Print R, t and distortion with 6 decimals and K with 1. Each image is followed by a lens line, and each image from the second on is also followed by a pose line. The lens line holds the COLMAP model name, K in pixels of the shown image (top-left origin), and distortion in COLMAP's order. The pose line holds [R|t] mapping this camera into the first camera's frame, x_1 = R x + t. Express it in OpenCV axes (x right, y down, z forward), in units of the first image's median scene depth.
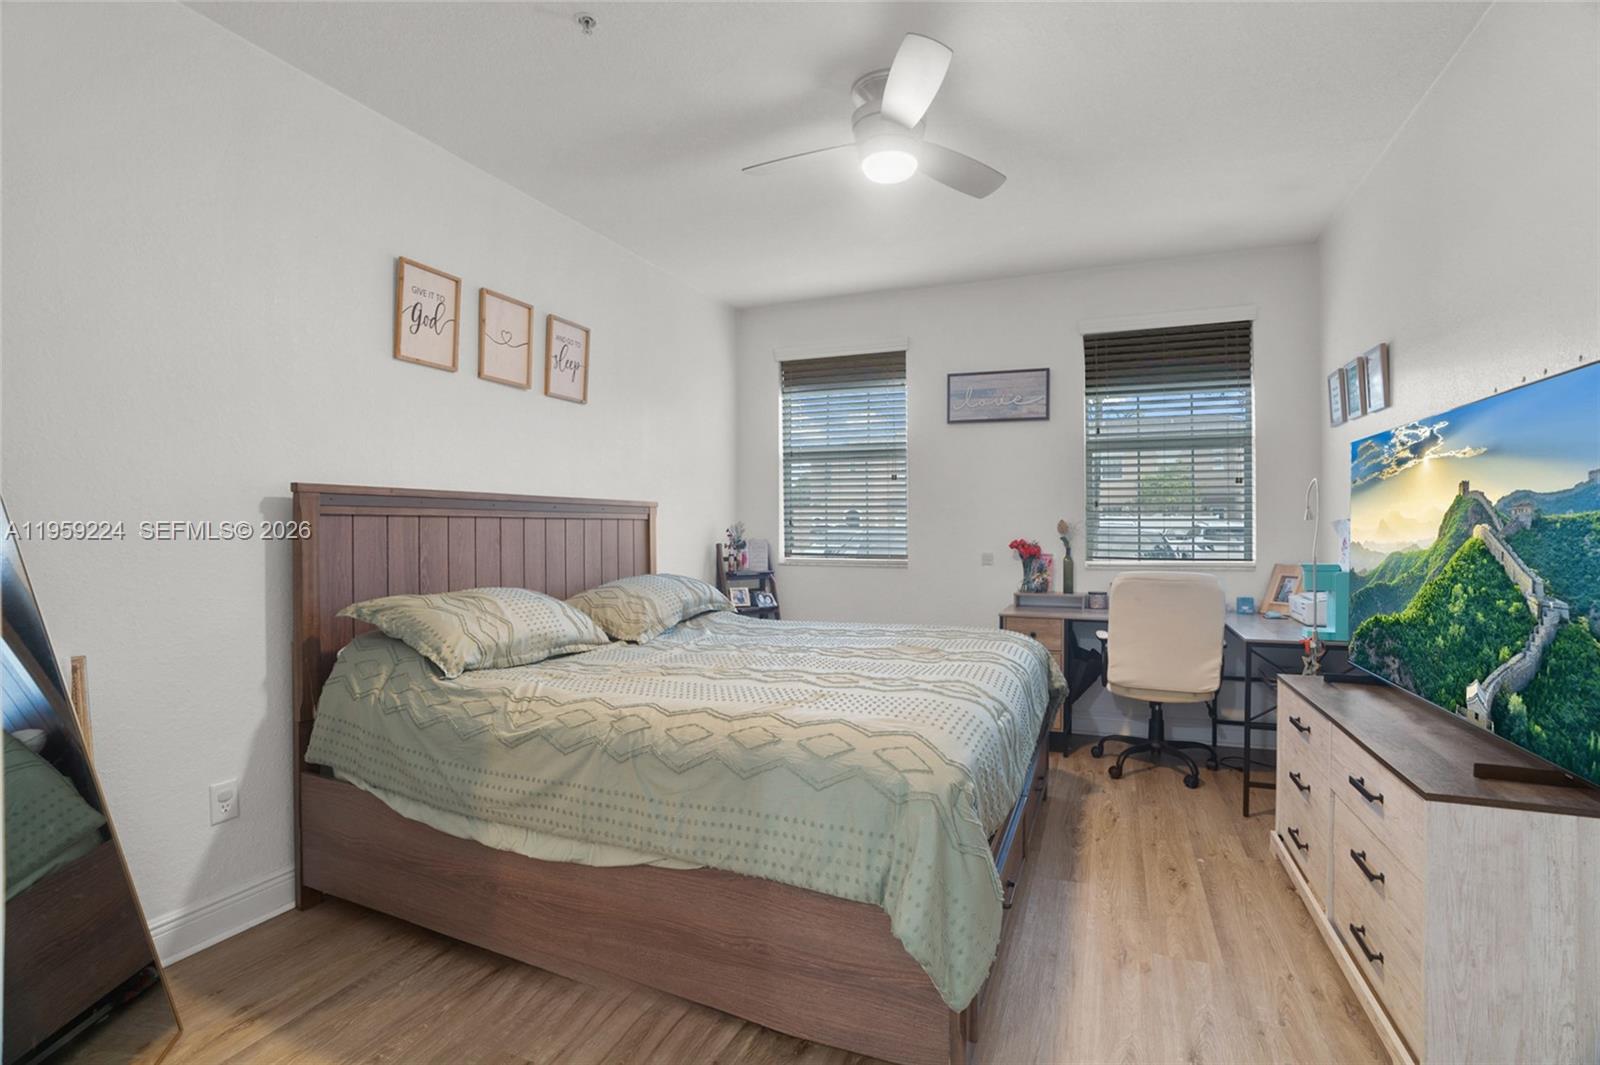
lens RADIAL K [[731.1, 0, 803.2], [0, 731.1, 527.1], [0, 0, 1]] dist [-0.065914, 0.025691]
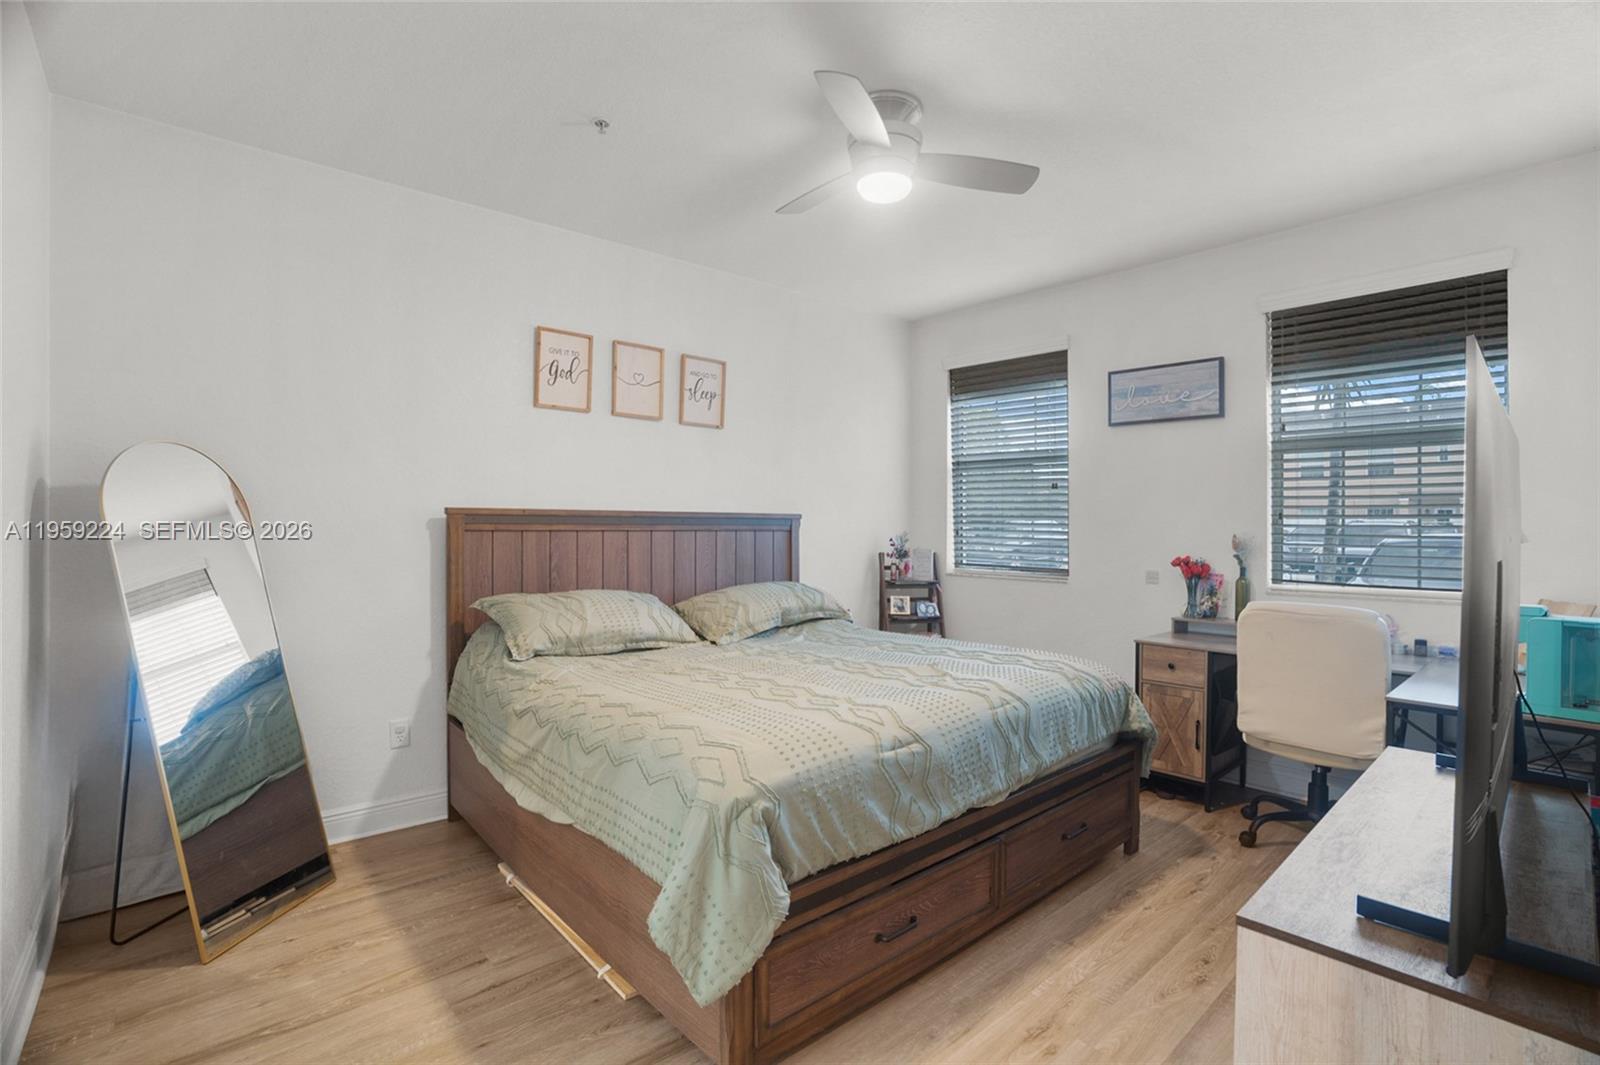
lens RADIAL K [[726.4, 0, 800.0], [0, 726.4, 532.5], [0, 0, 1]] dist [-0.061233, 0.020818]
pose [[0.903131, 0.010019, -0.429247, 0.312844], [-0.006694, 0.999935, 0.009255, -0.020607], [0.429312, -0.005485, 0.903140, 0.034306]]
